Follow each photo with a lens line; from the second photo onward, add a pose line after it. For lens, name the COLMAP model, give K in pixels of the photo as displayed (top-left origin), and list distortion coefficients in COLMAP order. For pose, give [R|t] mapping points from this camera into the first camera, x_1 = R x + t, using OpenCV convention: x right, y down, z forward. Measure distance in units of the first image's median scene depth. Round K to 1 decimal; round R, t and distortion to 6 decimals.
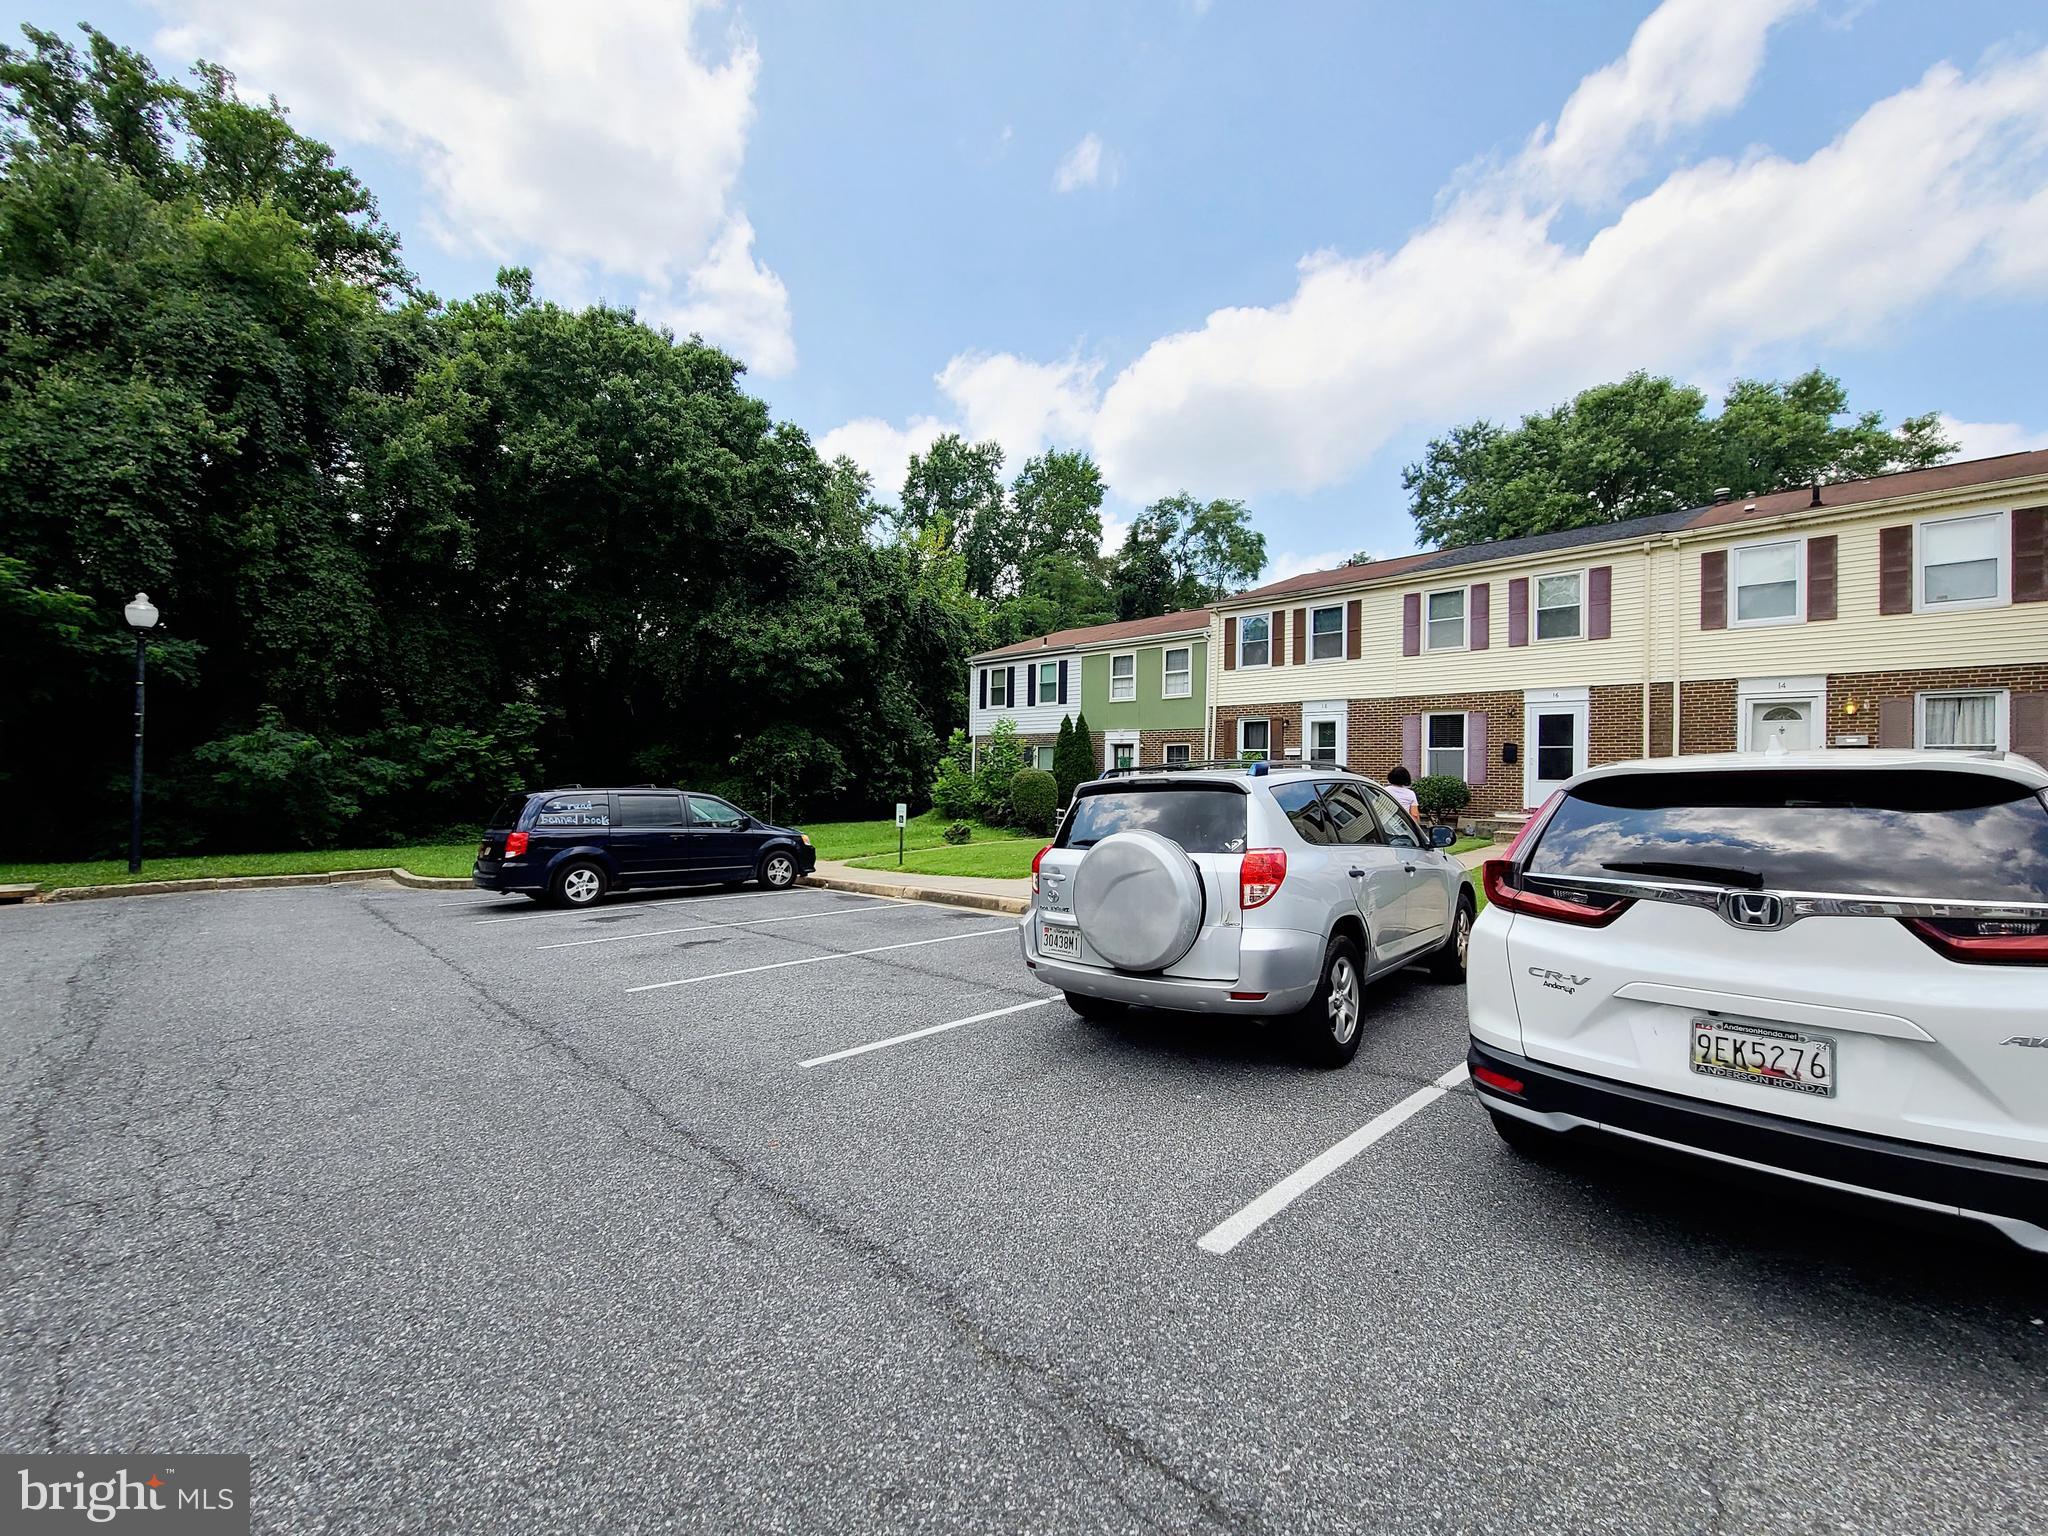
lens RADIAL K [[842.5, 0, 1022.2], [0, 842.5, 766.9], [0, 0, 1]] dist [-0.001678, -0.000552]
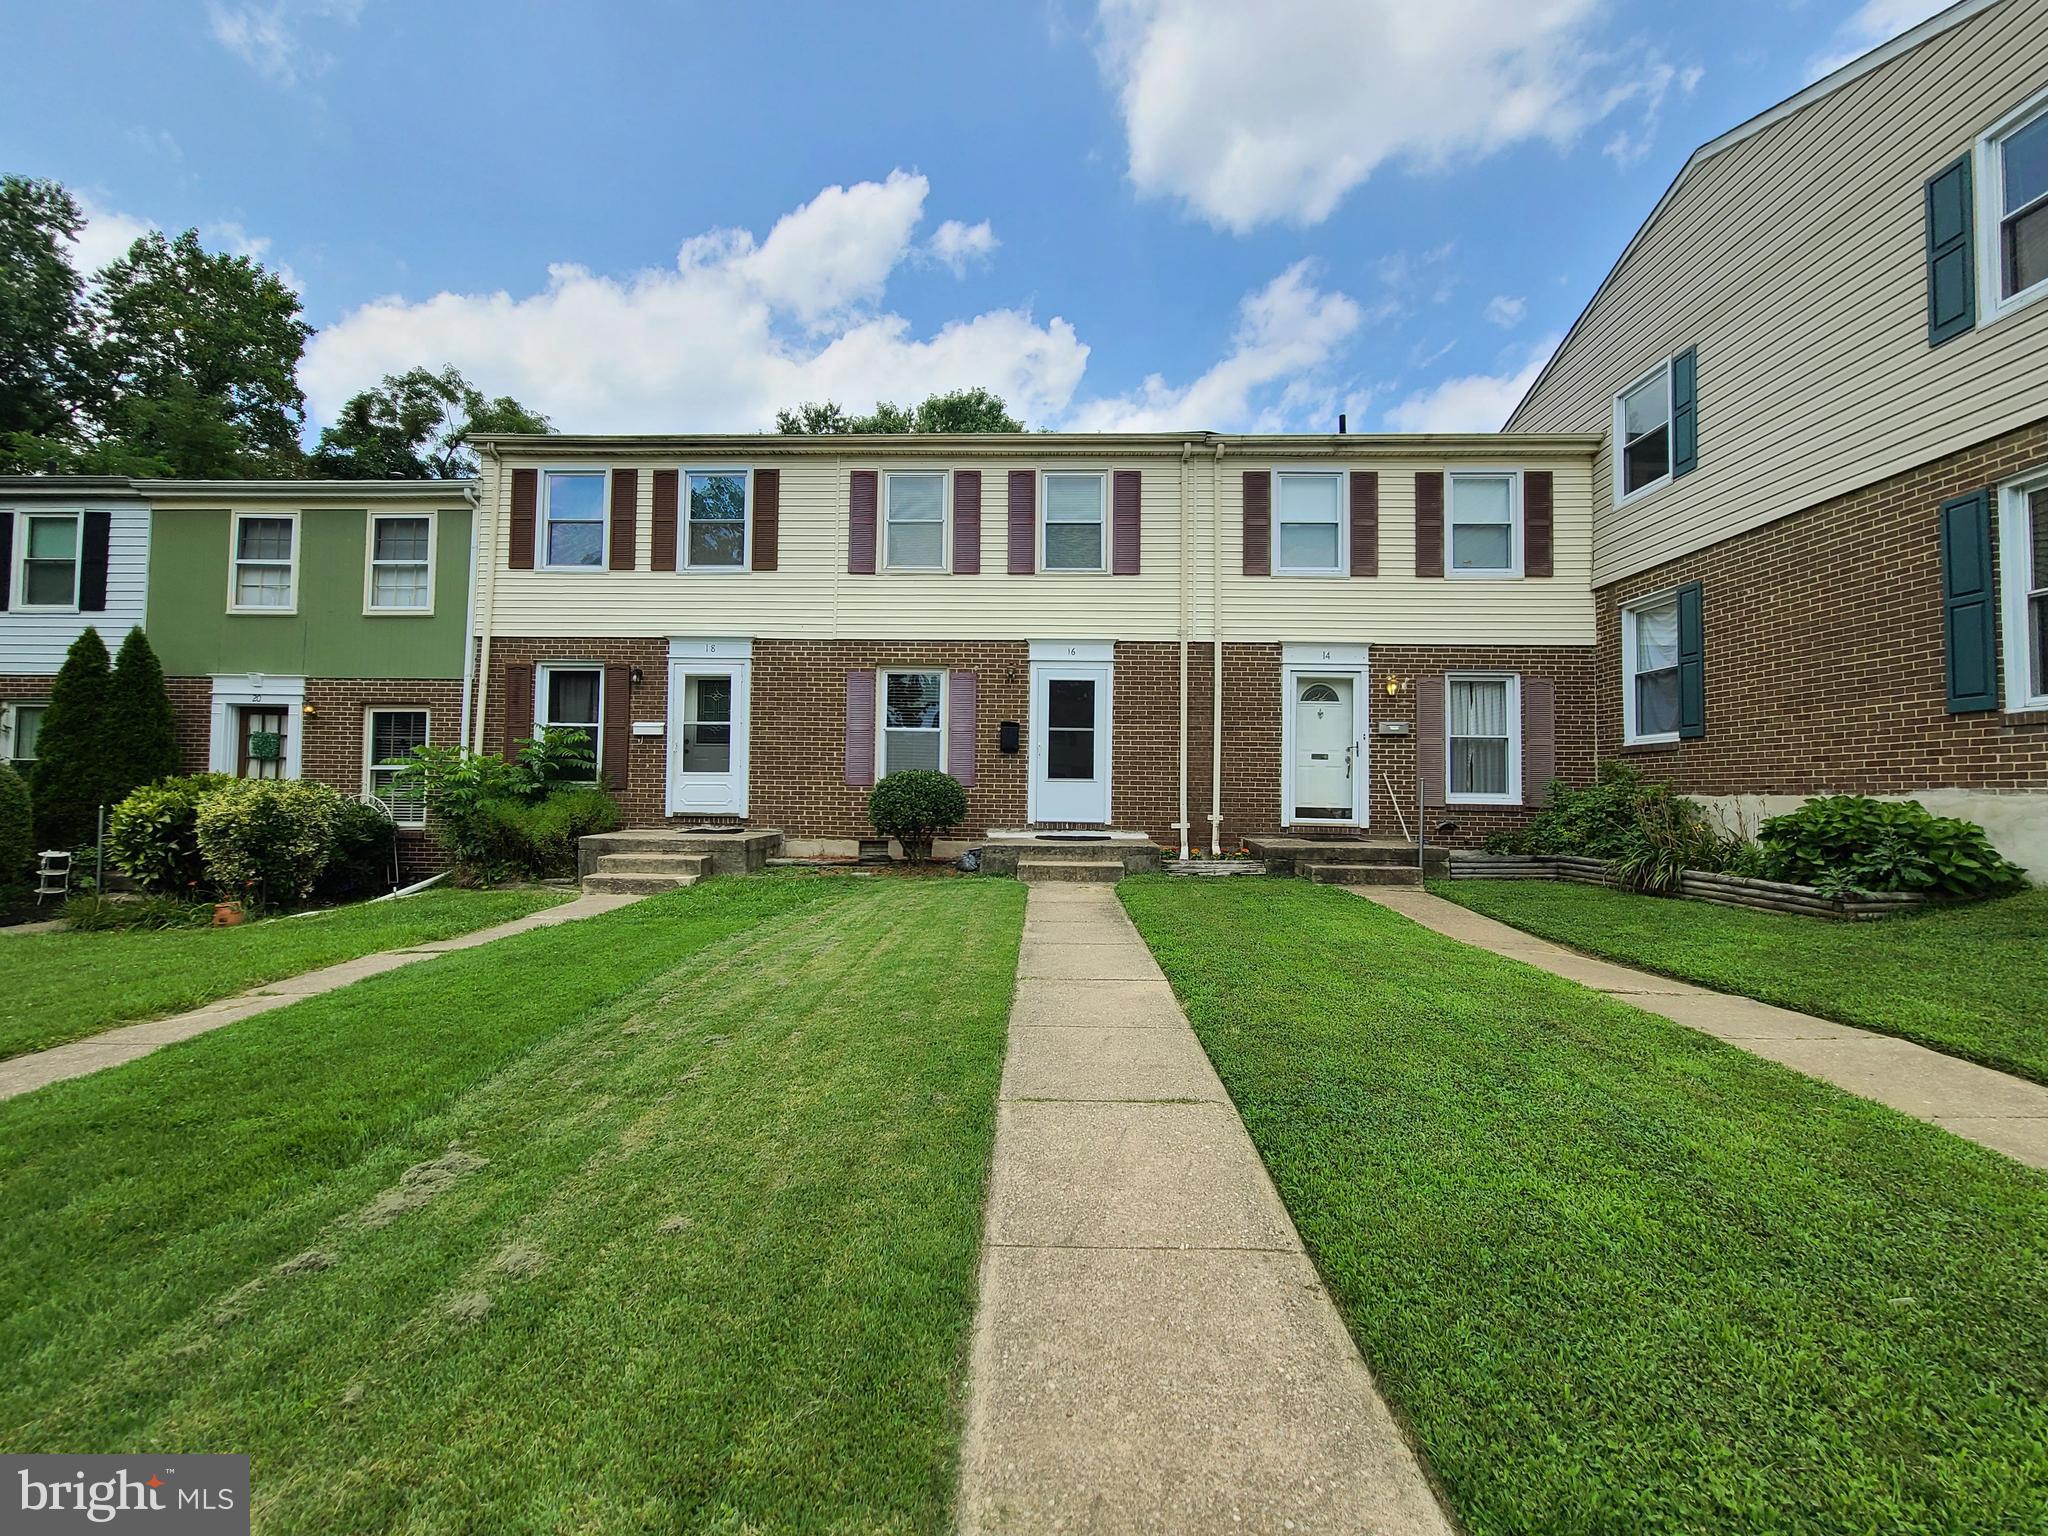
lens RADIAL K [[842.5, 0, 1022.2], [0, 842.5, 766.9], [0, 0, 1]] dist [-0.001678, -0.000552]
pose [[0.712479, 0.017842, 0.701467, 0.111085], [-0.006962, 0.999807, -0.018359, 0.014831], [-0.701659, 0.008197, 0.712466, 0.440562]]
